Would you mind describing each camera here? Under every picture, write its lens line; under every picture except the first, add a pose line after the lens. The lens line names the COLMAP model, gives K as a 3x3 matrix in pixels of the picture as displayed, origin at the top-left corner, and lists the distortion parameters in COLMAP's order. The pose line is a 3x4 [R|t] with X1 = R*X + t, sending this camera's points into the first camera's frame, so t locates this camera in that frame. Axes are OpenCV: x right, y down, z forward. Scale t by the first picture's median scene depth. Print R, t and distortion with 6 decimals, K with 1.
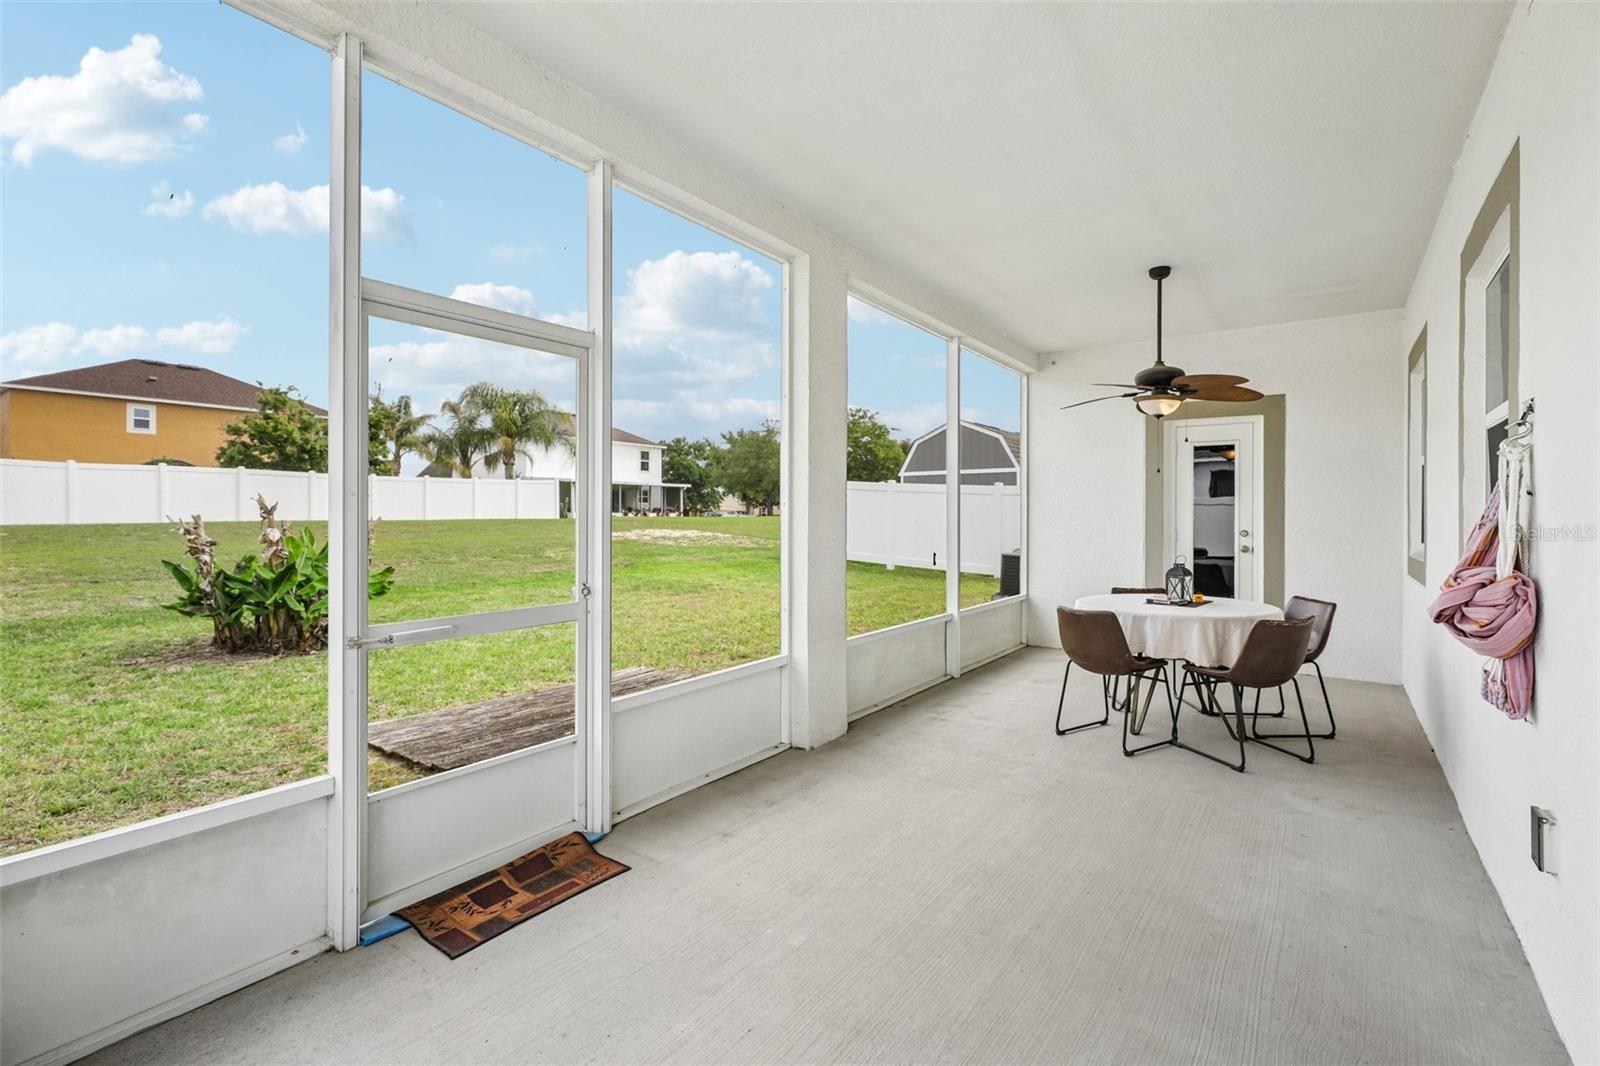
lens RADIAL K [[720.1, 0, 794.8], [0, 720.1, 517.2], [0, 0, 1]] dist [0.006052, 0.000741]
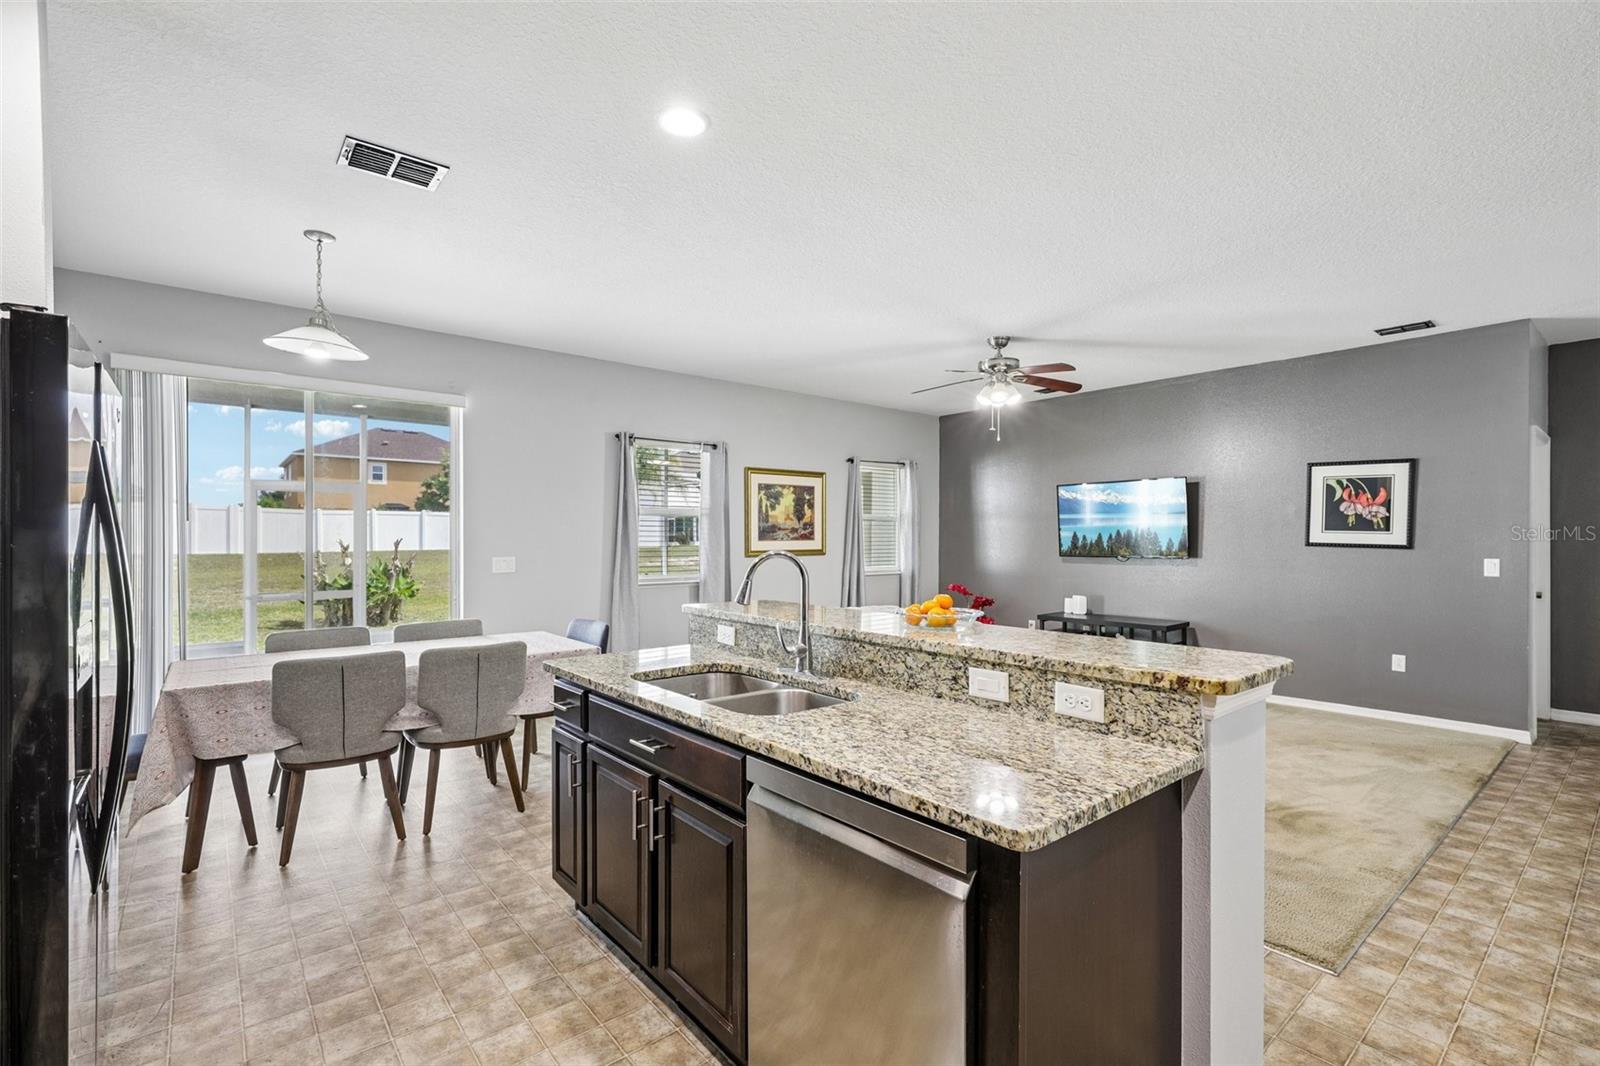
lens RADIAL K [[720.1, 0, 798.3], [0, 720.1, 541.7], [0, 0, 1]] dist [0.006052, 0.000741]
pose [[0.971727, -0.004349, -0.236067, 0.241333], [0.003680, 0.999988, -0.003275, -0.003256], [0.236079, 0.002314, 0.971731, -0.161626]]
